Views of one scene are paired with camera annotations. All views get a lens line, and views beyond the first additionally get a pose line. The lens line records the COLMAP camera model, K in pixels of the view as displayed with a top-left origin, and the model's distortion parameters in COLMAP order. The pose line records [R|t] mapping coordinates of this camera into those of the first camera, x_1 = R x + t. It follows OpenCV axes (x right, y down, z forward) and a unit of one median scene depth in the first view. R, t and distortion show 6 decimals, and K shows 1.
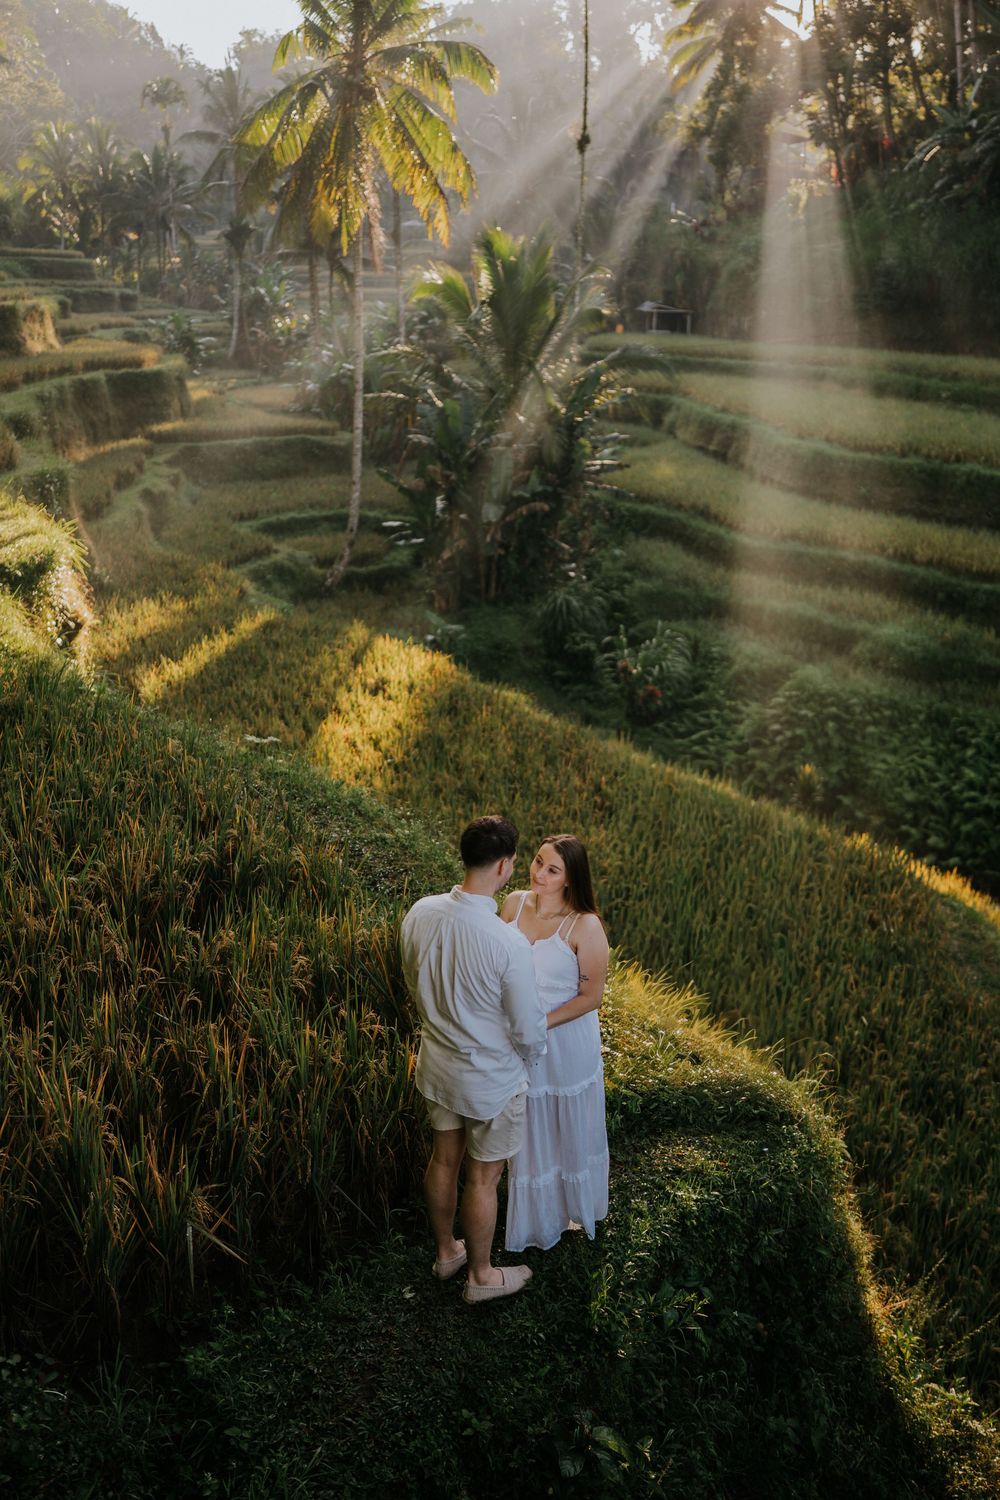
lens RADIAL K [[1436.8, 0, 503.9], [0, 1436.8, 747.1], [0, 0, 1]] dist [-0.050171, 0.152329]
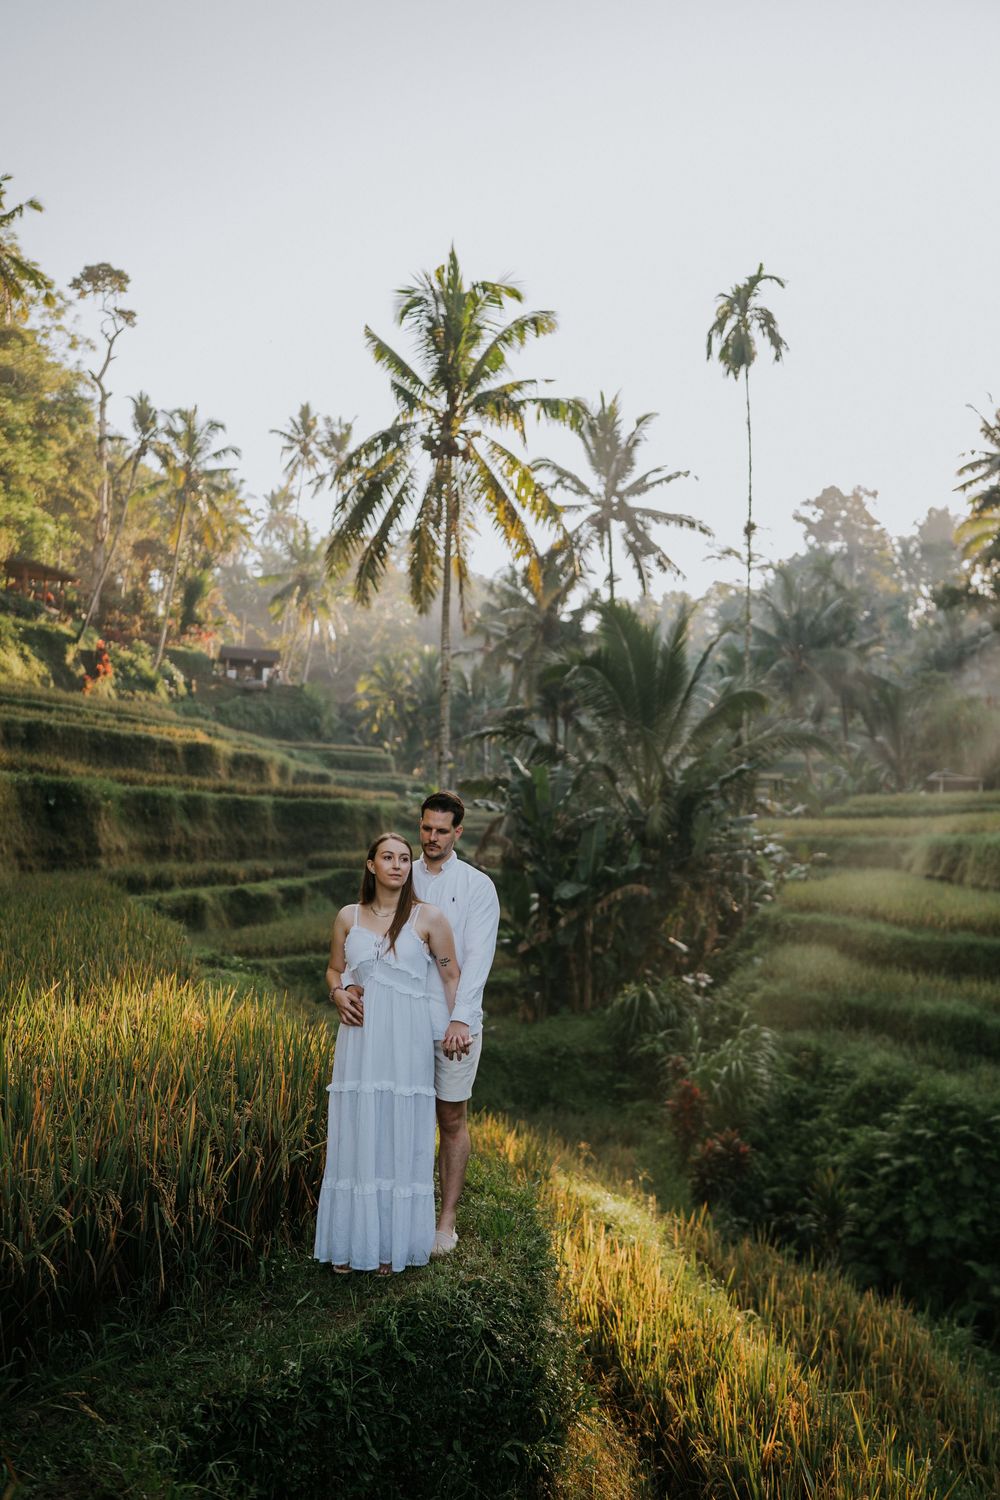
lens RADIAL K [[1432.4, 0, 503.4], [0, 1432.4, 752.0], [0, 0, 1]] dist [-0.053997, 0.165896]
pose [[0.965297, -0.022260, -0.260203, 0.151228], [-0.074010, 0.932195, -0.354309, 0.046989], [0.250447, 0.361272, 0.898198, 0.214701]]
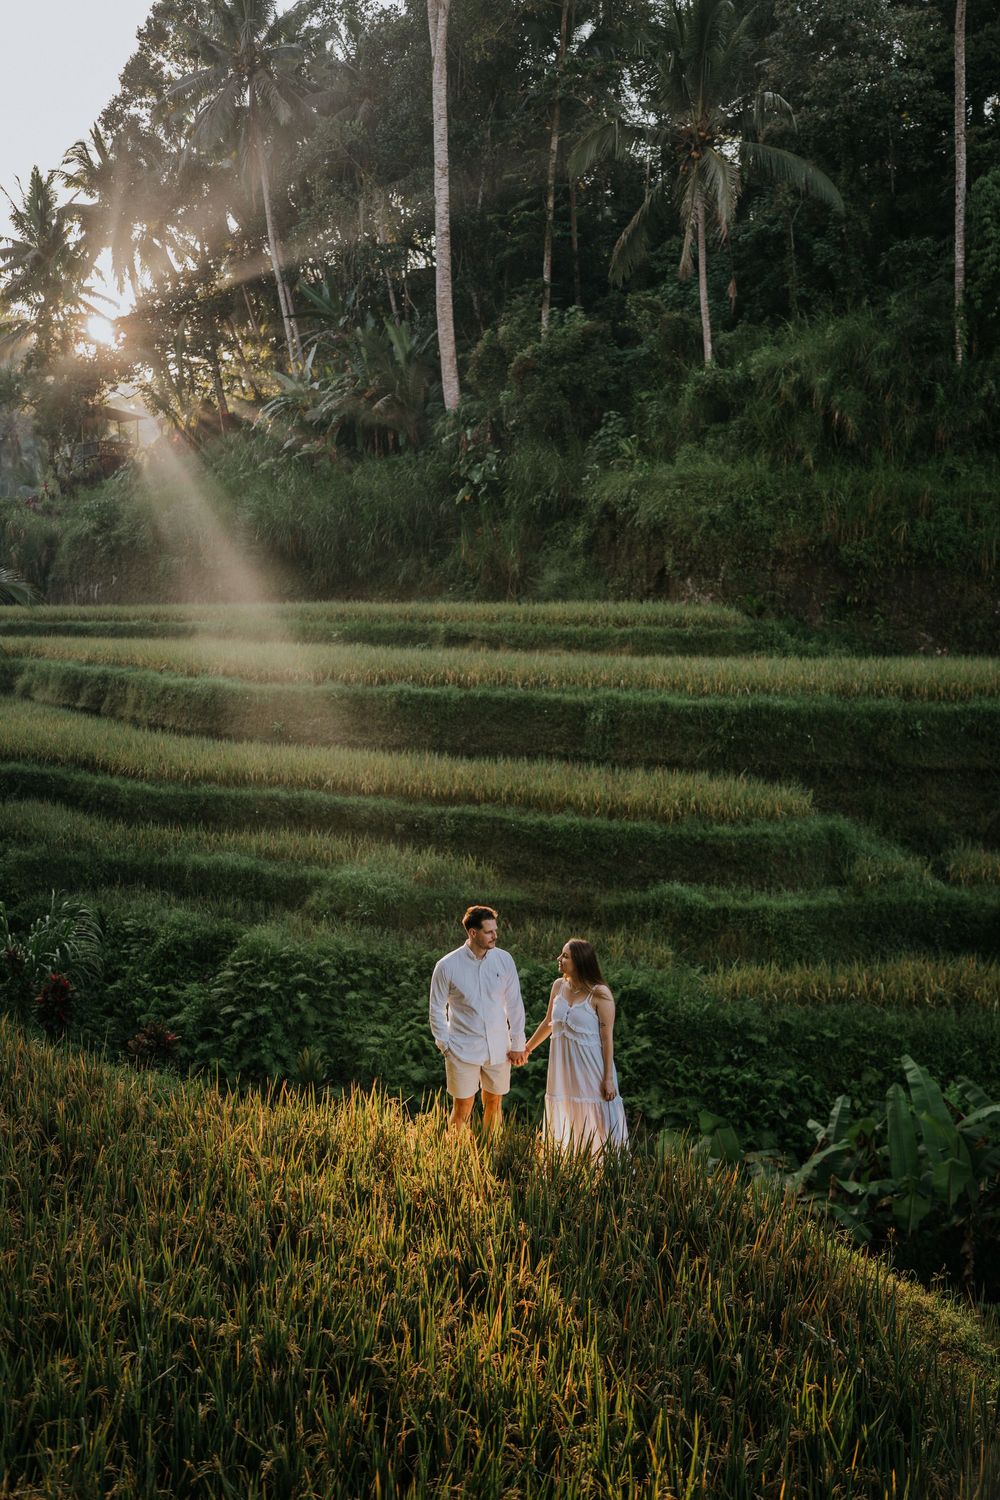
lens RADIAL K [[1432.4, 0, 503.4], [0, 1432.4, 752.0], [0, 0, 1]] dist [-0.053997, 0.165896]
pose [[0.898597, -0.056157, 0.435167, -0.000171], [0.144998, 0.974063, -0.173713, 0.004241], [-0.414125, 0.219197, 0.883433, 0.189849]]
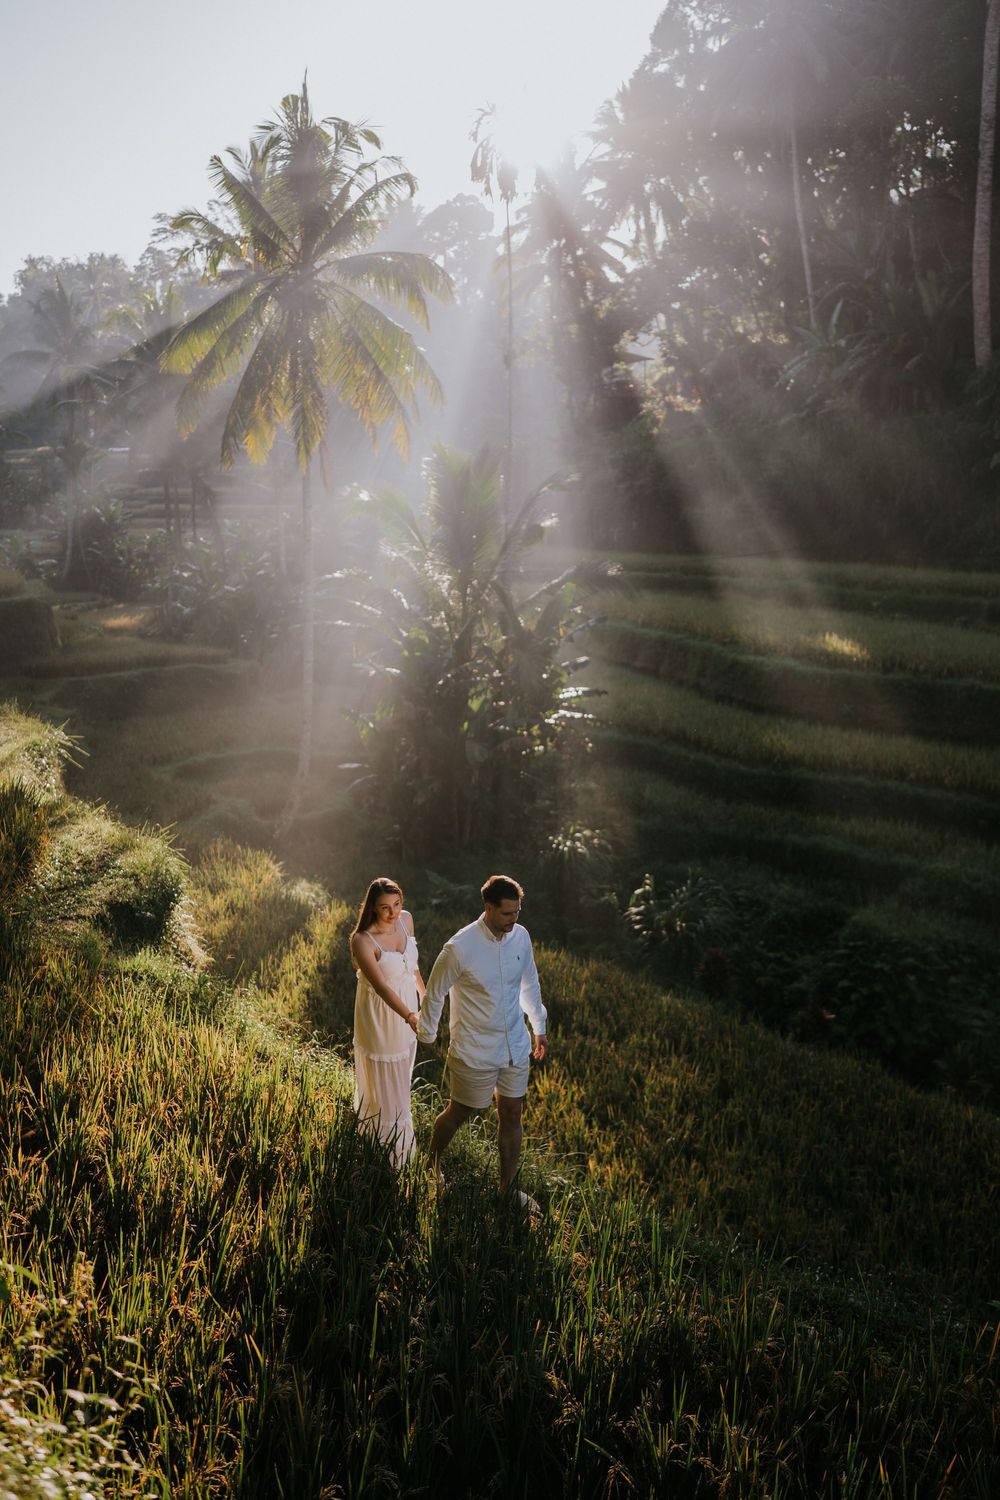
lens RADIAL K [[1436.8, 0, 503.9], [0, 1436.8, 747.1], [0, 0, 1]] dist [-0.050171, 0.152329]
pose [[0.987836, -0.041225, 0.149938, -0.112724], [0.061544, 0.989135, -0.133511, -0.041148], [-0.142805, 0.141115, 0.979639, 0.109254]]
